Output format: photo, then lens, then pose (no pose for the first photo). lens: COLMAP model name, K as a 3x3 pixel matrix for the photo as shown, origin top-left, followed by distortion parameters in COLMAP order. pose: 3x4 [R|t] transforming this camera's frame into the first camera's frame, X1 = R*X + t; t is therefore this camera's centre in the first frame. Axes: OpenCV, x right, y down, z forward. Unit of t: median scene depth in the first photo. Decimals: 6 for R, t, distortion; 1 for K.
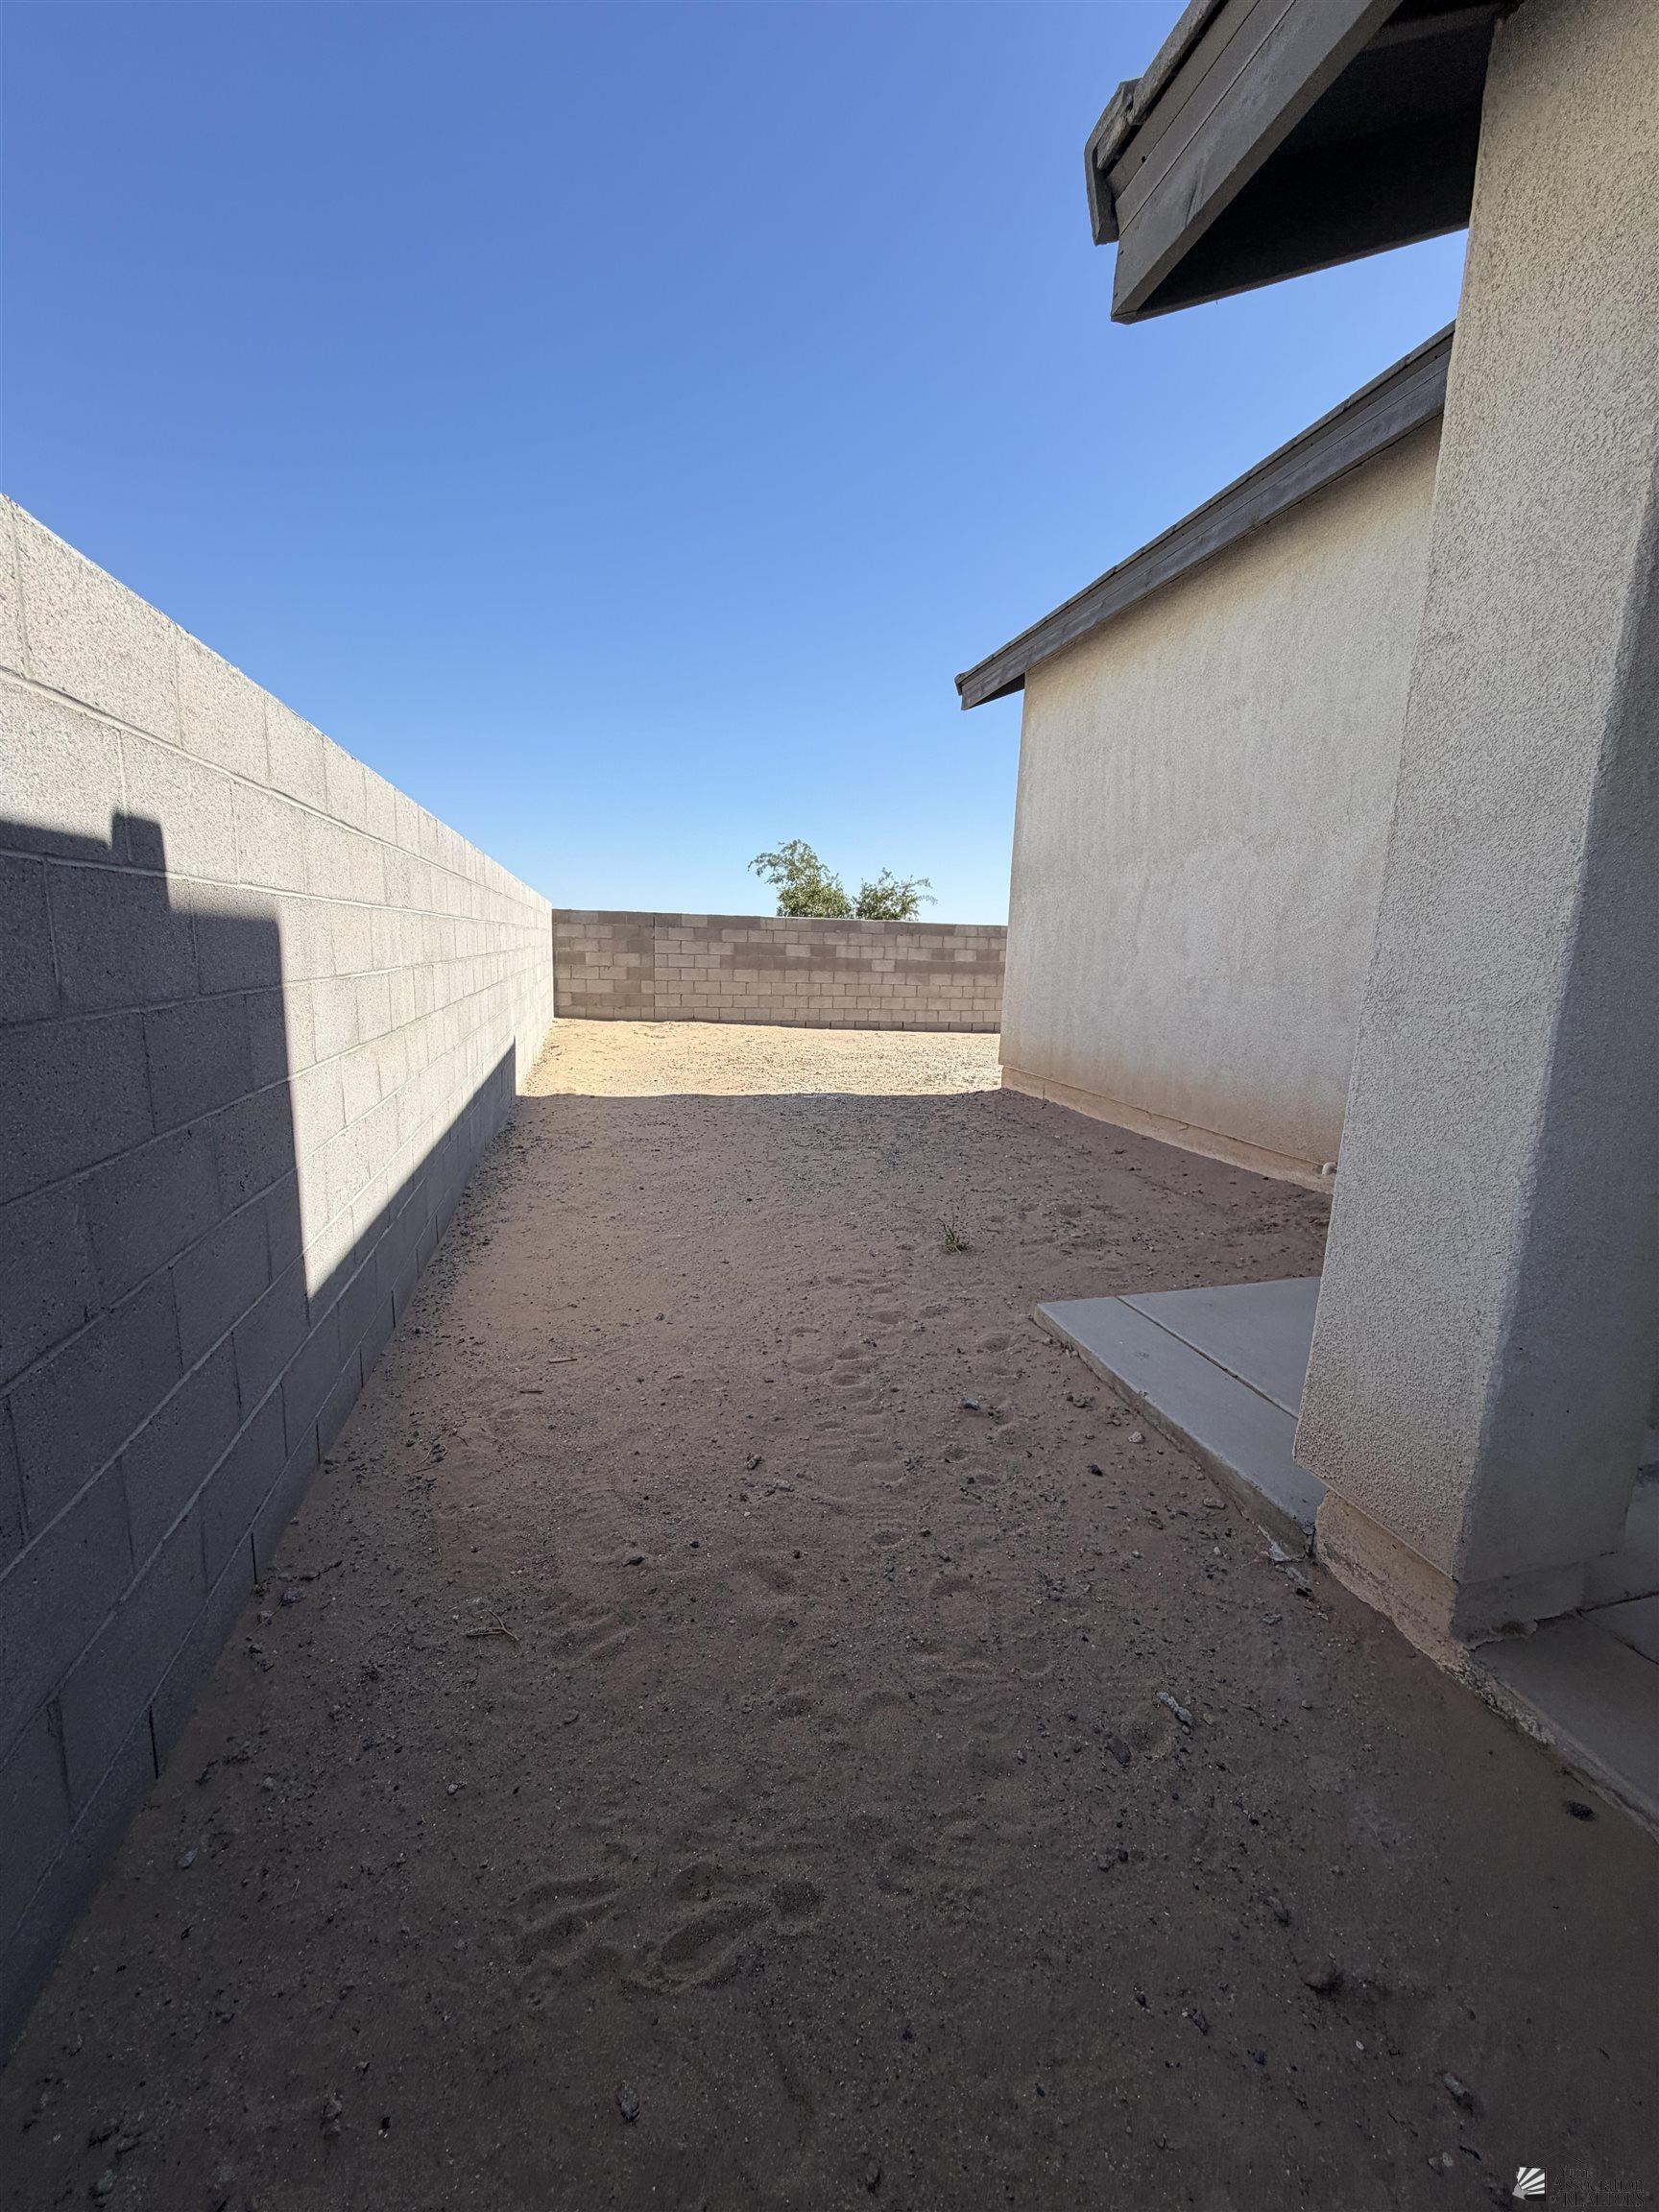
lens RADIAL K [[883.6, 0, 825.6], [0, 883.6, 1101.8], [0, 0, 1]] dist [0.000373, 0.000052]
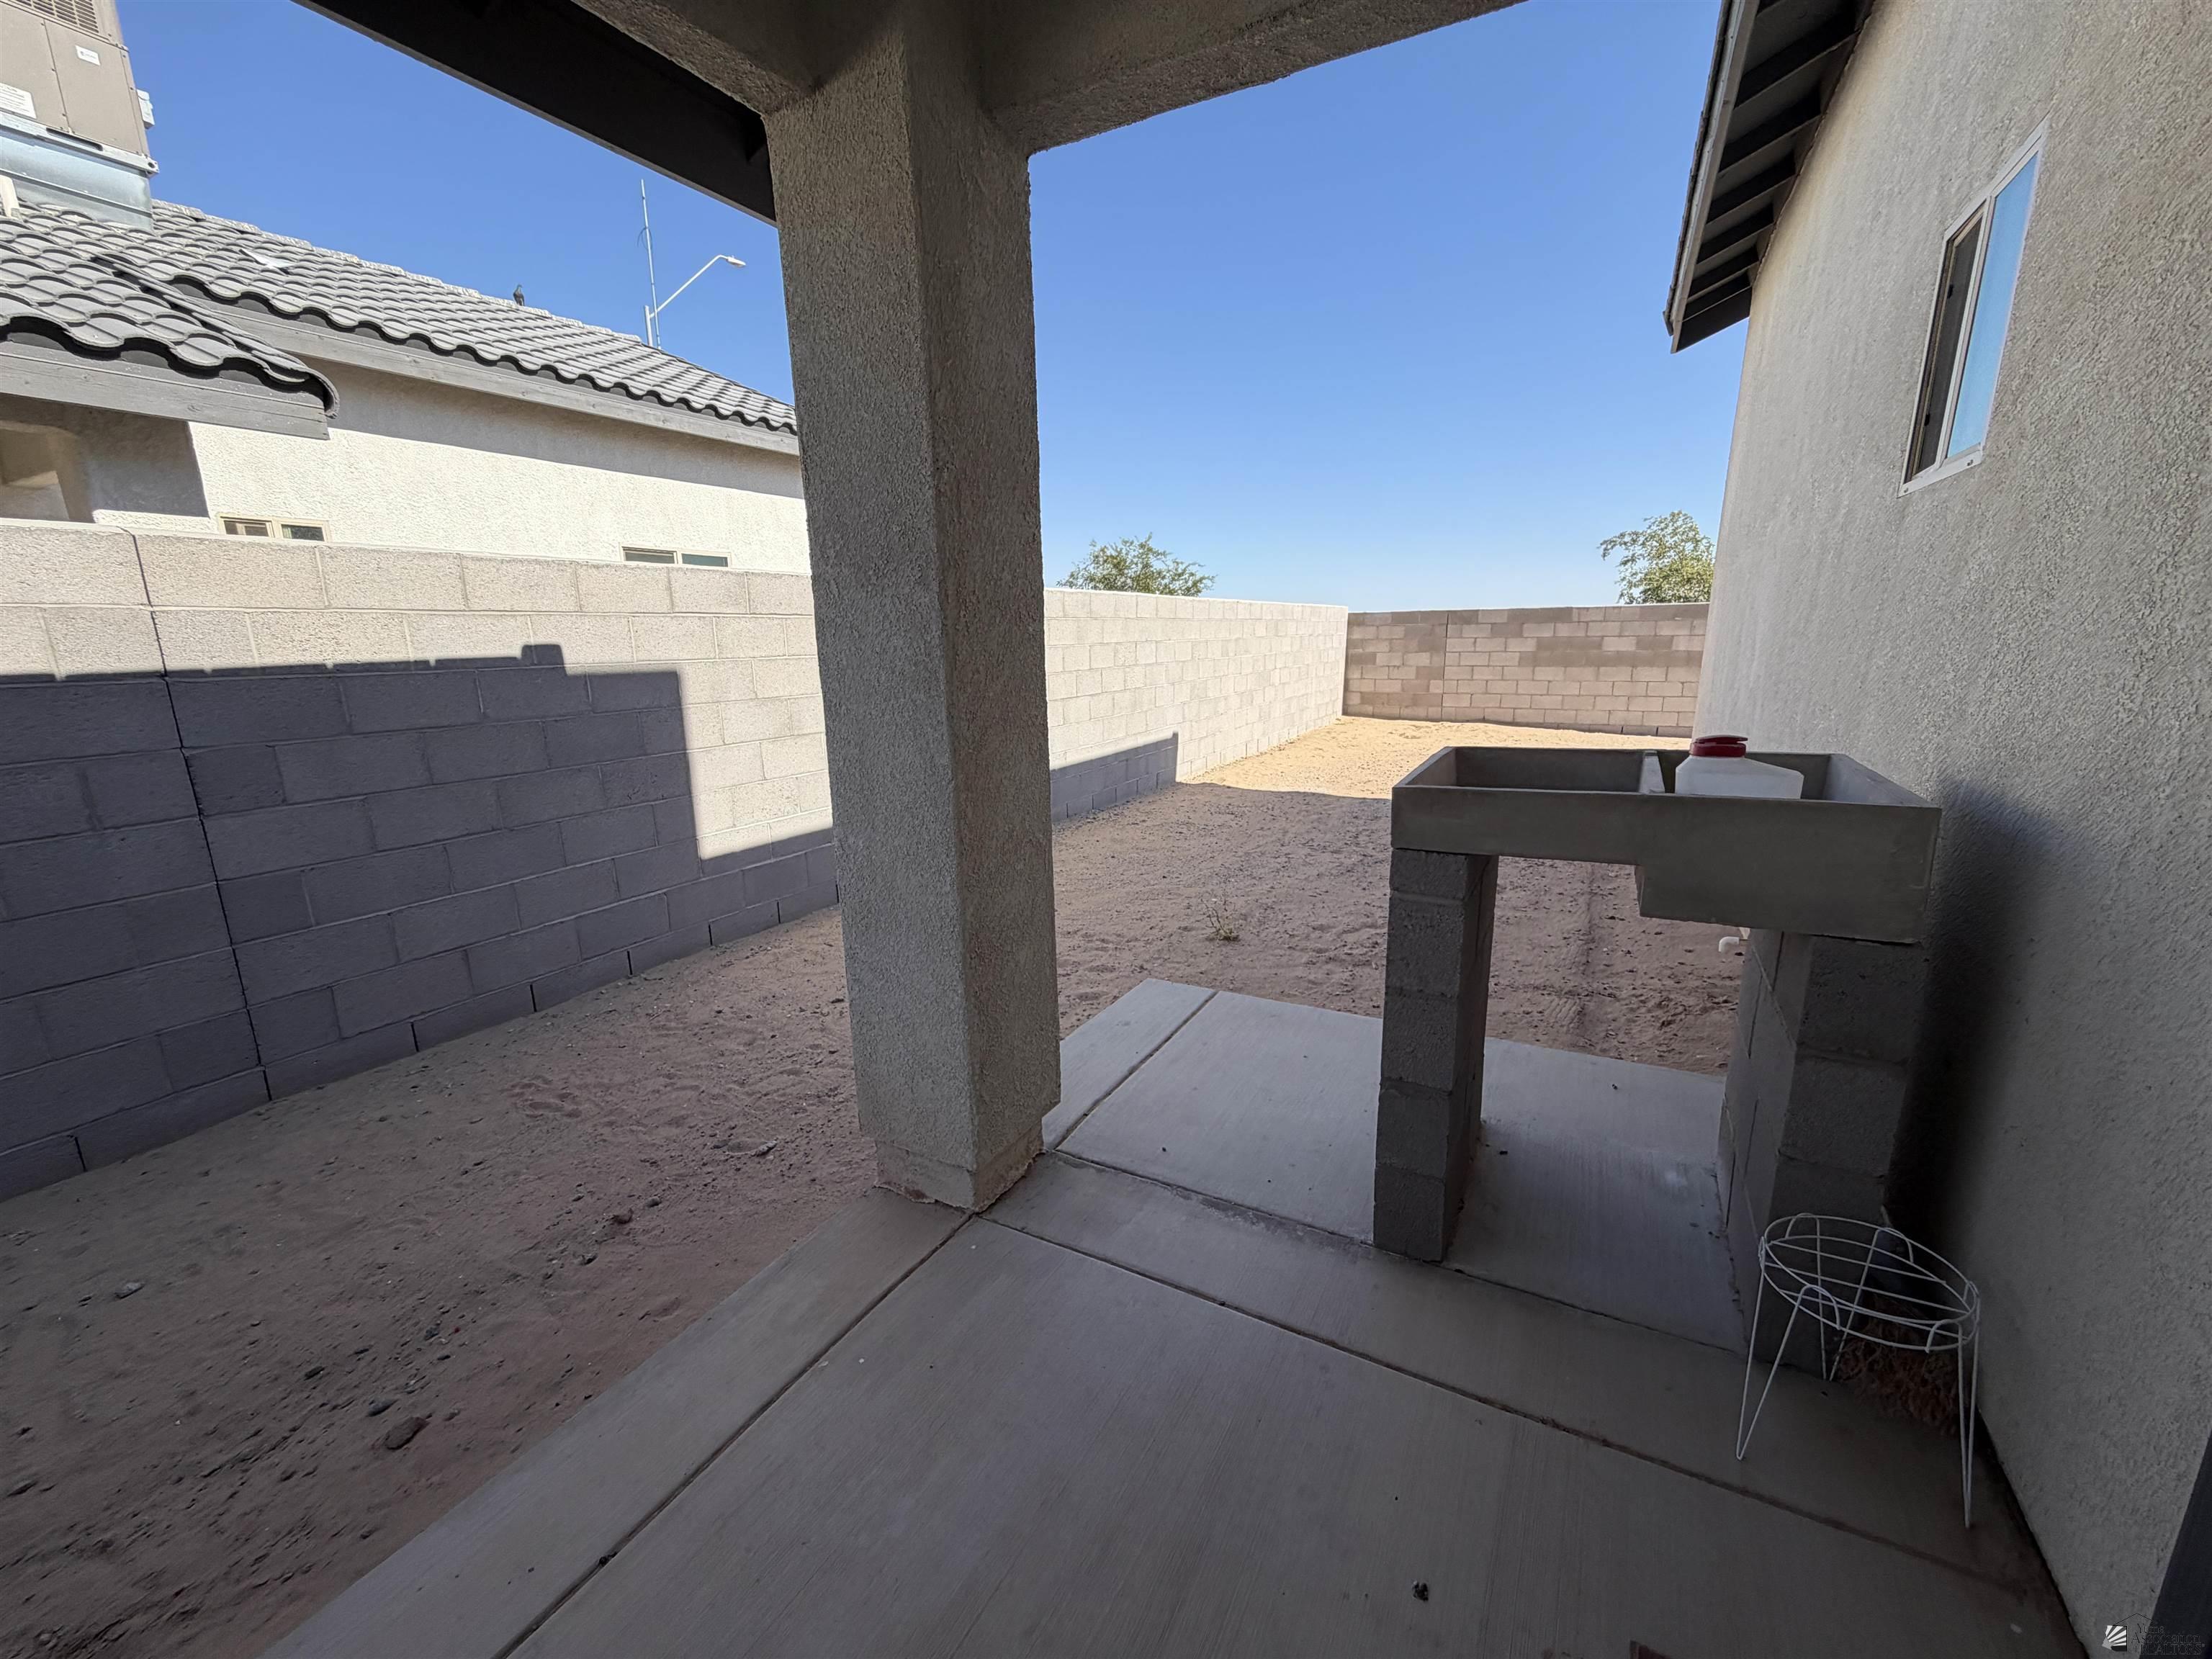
lens RADIAL K [[883.6, 0, 1104.1], [0, 883.6, 833.4], [0, 0, 1]] dist [0.000373, 0.000052]
pose [[0.724142, 0.113269, -0.680285, 0.217709], [-0.083721, 0.993563, 0.076312, -0.010519], [0.684550, 0.001693, 0.728964, 0.023329]]
